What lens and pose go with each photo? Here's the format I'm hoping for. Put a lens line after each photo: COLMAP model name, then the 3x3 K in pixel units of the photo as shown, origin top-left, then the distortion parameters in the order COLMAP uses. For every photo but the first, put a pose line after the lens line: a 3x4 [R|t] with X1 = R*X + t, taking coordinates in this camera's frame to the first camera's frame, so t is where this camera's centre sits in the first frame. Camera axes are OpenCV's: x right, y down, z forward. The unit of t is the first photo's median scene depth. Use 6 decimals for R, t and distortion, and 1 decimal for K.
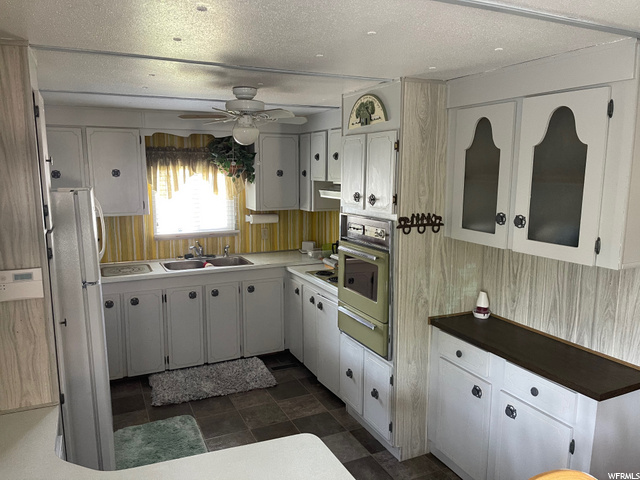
lens RADIAL K [[484.8, 0, 319.9], [0, 484.8, 240.3], [0, 0, 1]] dist [0.039268, -0.003213]
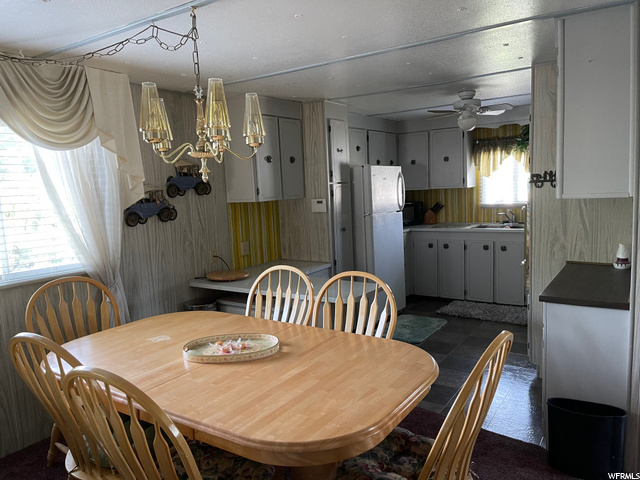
lens RADIAL K [[484.8, 0, 321.7], [0, 484.8, 240.1], [0, 0, 1]] dist [0.039268, -0.003213]
pose [[0.515756, 0.075544, -0.853398, 0.790047], [-0.082142, 0.995876, 0.038514, 0.096163], [0.852789, 0.050236, 0.519835, -0.092936]]
